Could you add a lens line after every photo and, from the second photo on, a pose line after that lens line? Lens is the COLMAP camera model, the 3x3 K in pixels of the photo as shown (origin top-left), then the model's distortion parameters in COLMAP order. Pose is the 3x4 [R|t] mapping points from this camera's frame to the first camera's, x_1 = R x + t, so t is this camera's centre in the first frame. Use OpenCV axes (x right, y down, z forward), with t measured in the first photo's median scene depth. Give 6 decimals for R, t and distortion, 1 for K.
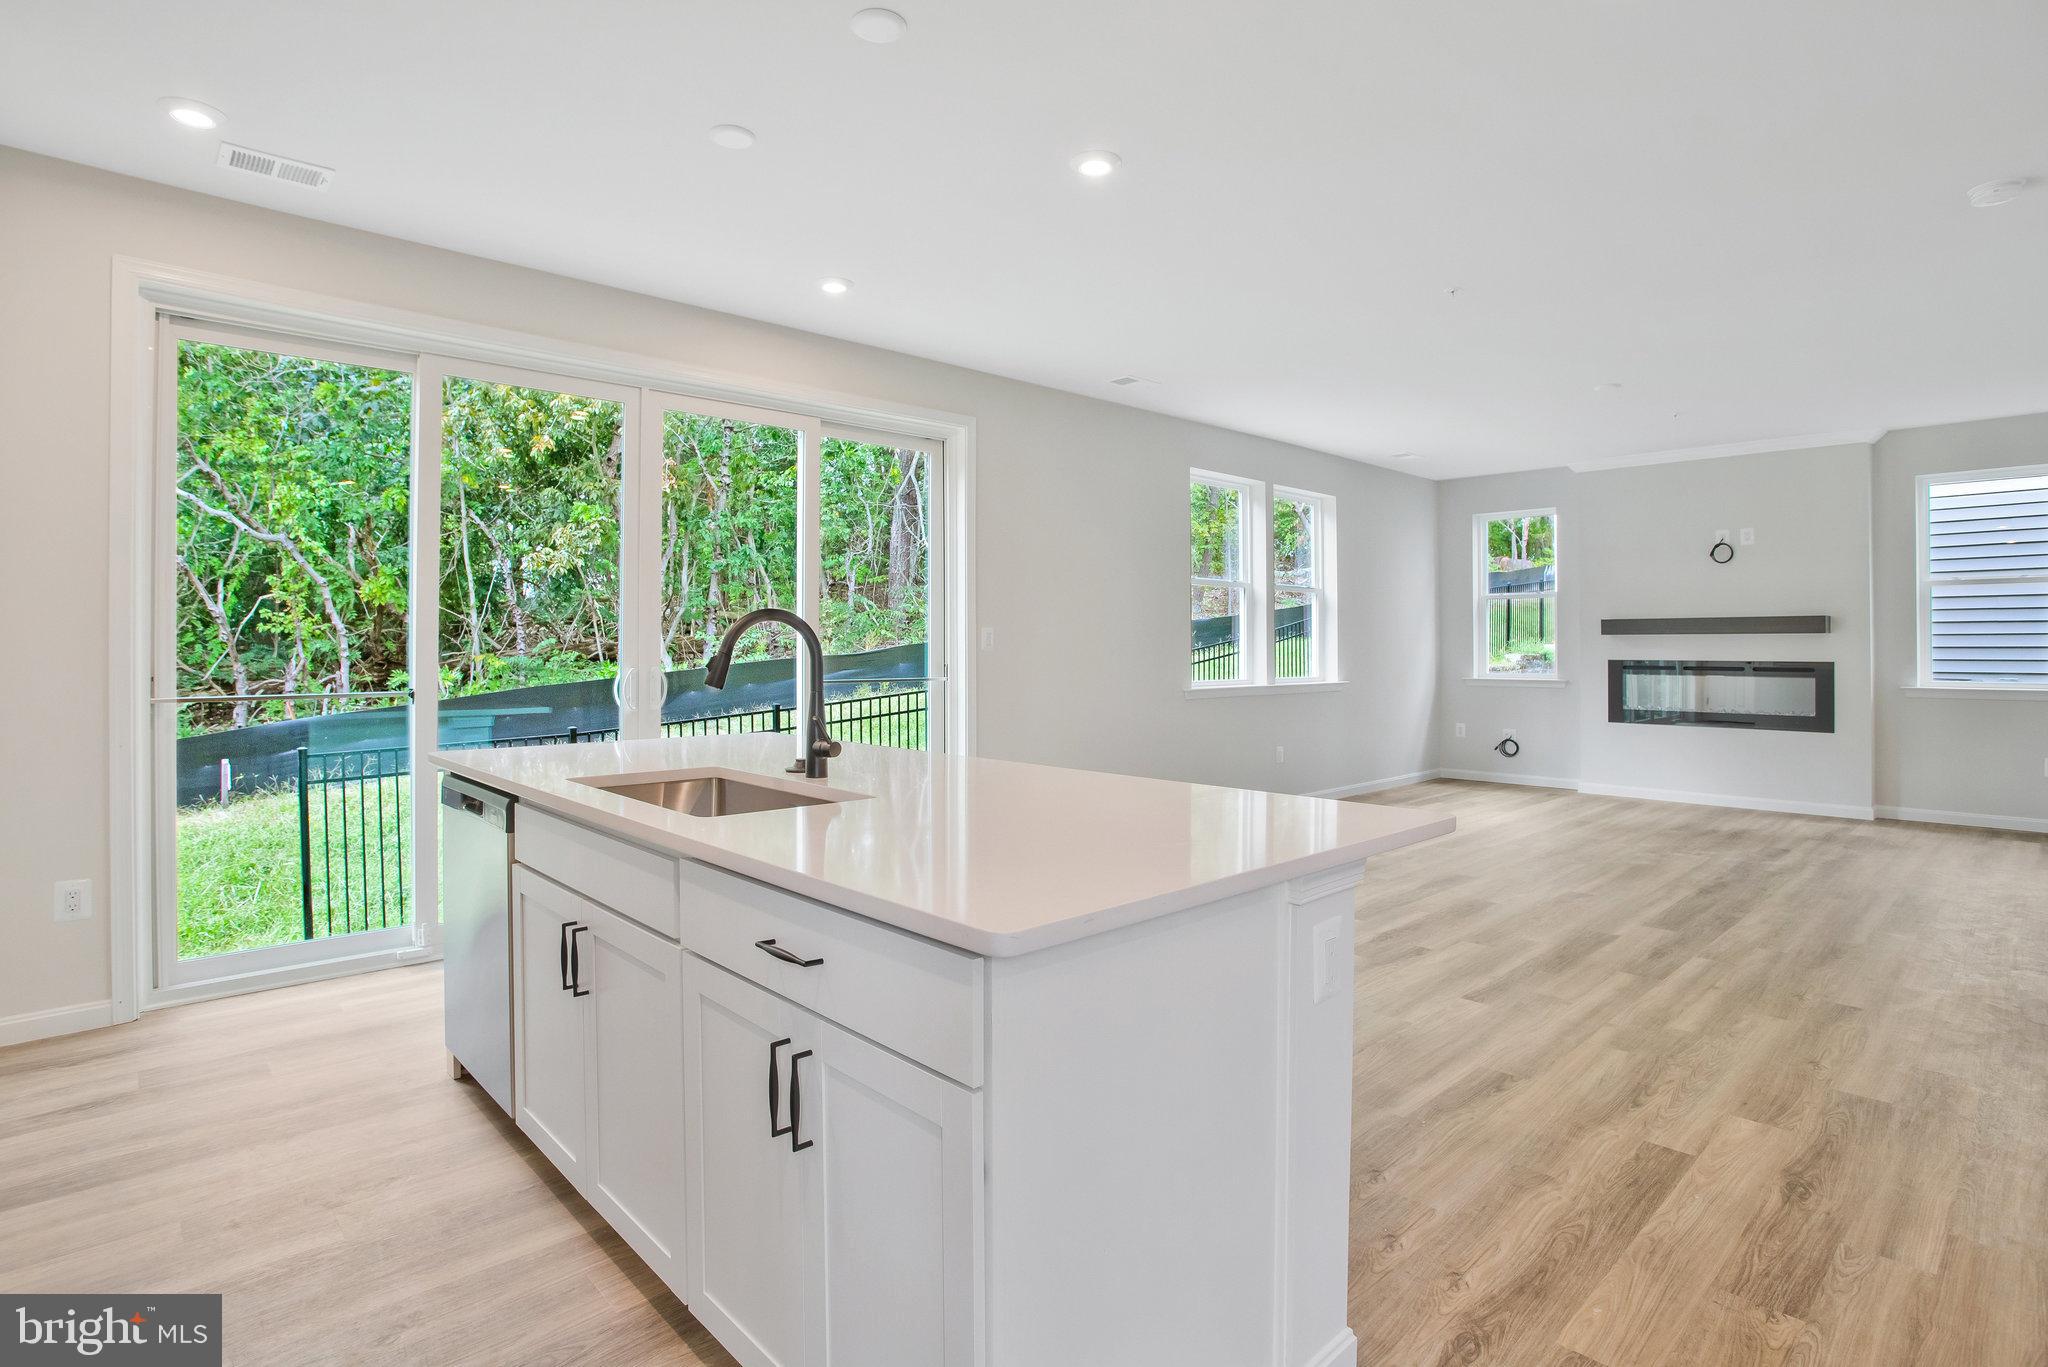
lens RADIAL K [[1026.7, 0, 1018.7], [0, 1026.7, 645.1], [0, 0, 1]] dist [-0.051162, 0.016867]
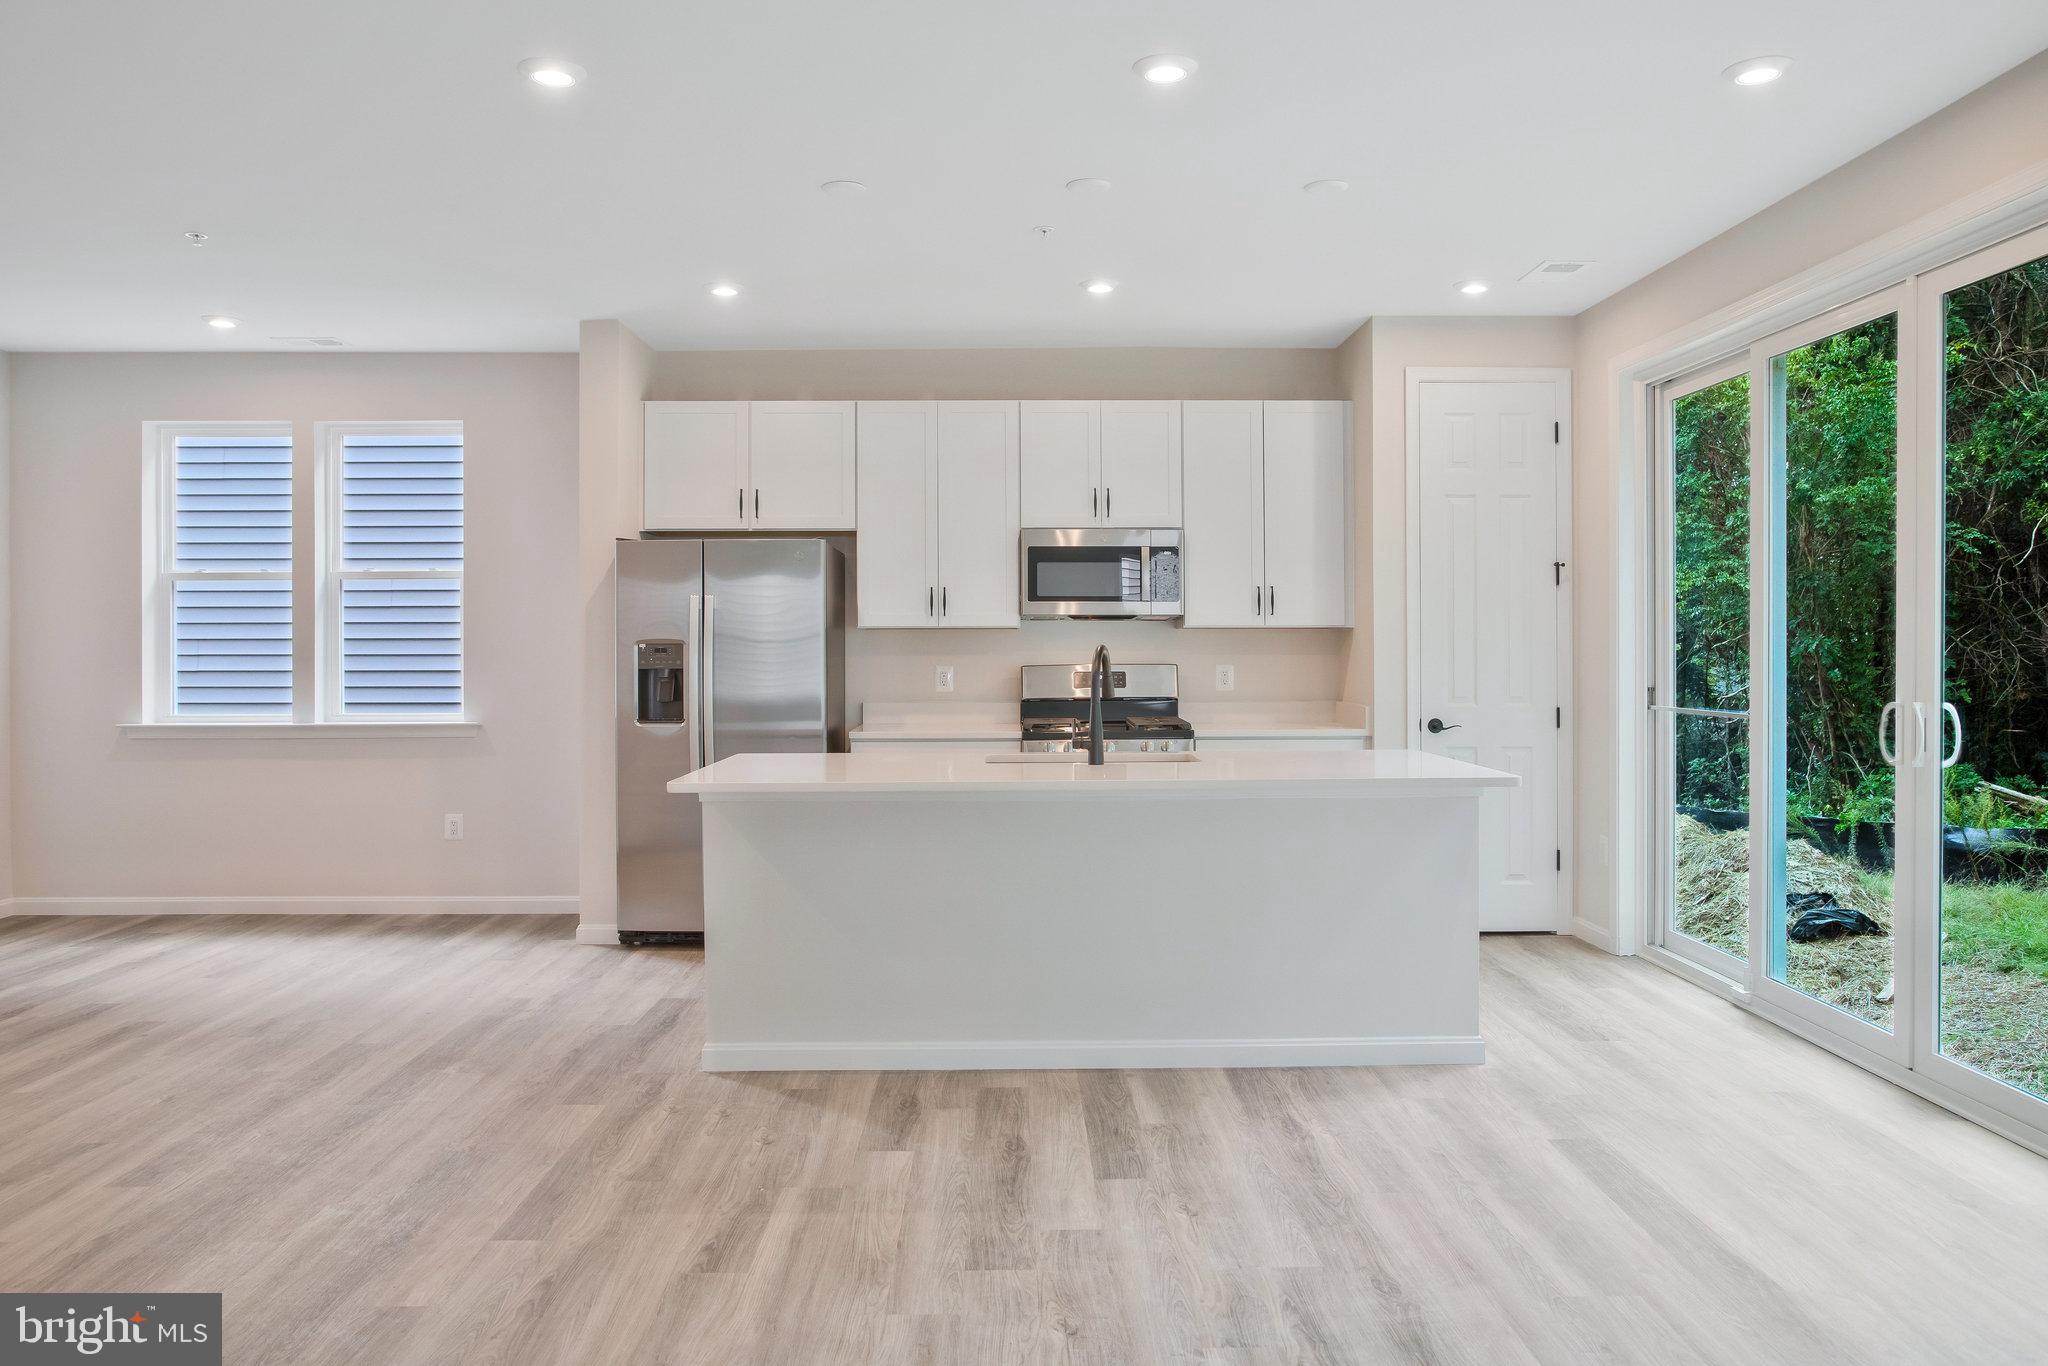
lens RADIAL K [[1438.9, 0, 1033.6], [0, 1438.9, 650.1], [0, 0, 1]] dist [-0.028052, 0.027128]
pose [[-0.667000, 0.005432, -0.745038, 1.166561], [0.004760, 0.999984, 0.003030, -0.027448], [0.745042, -0.001525, -0.667016, 1.983634]]
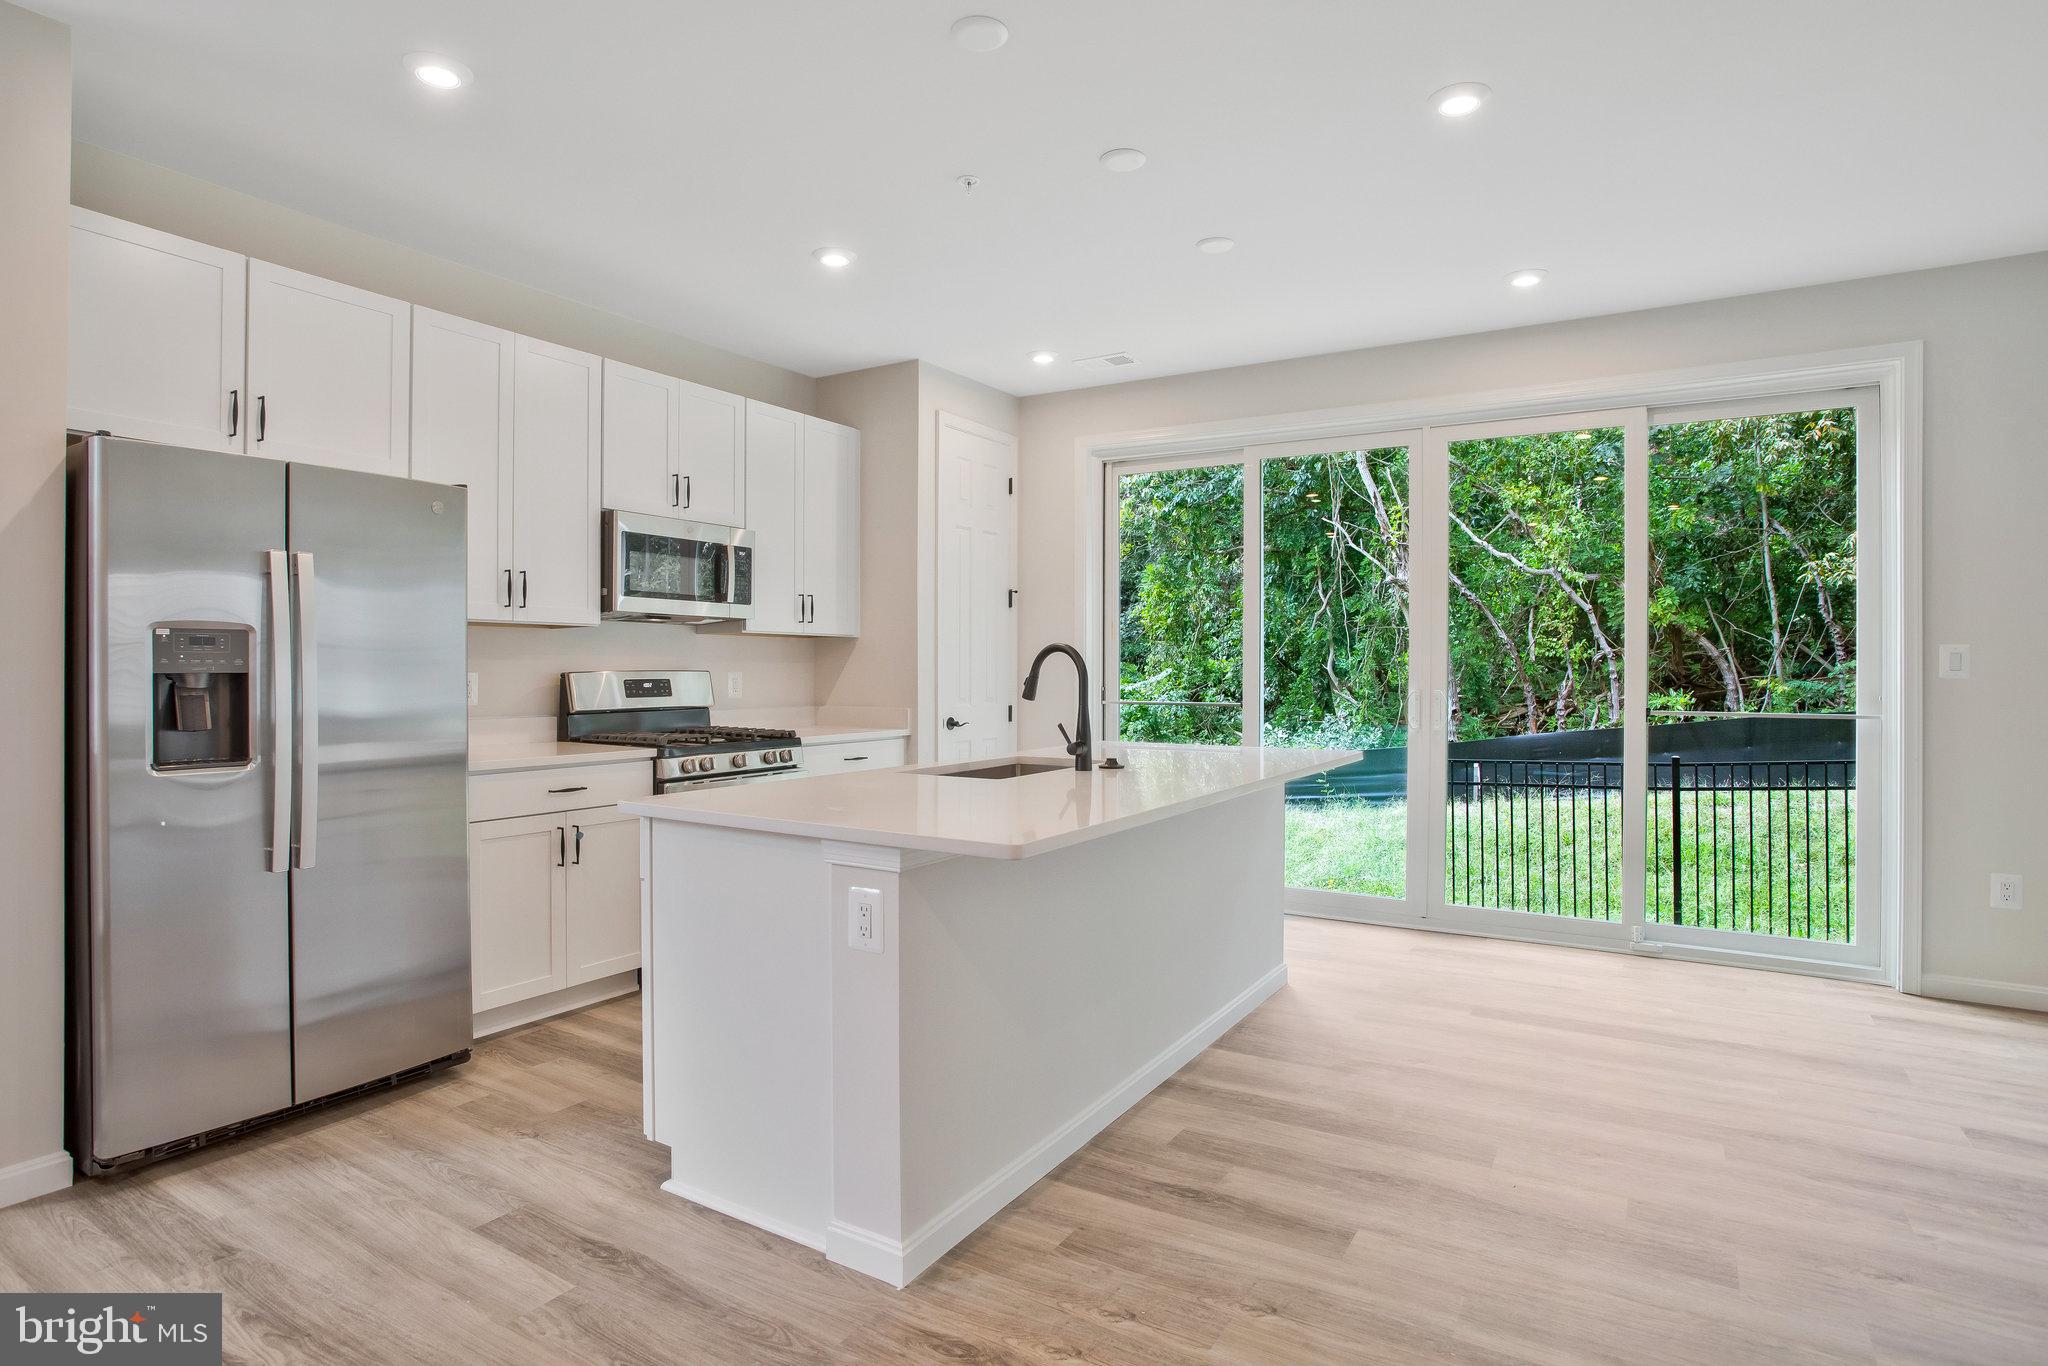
lens RADIAL K [[1064.3, 0, 1025.9], [0, 1064.3, 668.4], [0, 0, 1]] dist [-0.061501, 0.019976]
pose [[0.268263, 0.002893, -0.963341, 0.967576], [-0.002128, 0.999995, 0.002411, -0.003110], [0.963343, 0.001403, 0.268268, 0.500557]]
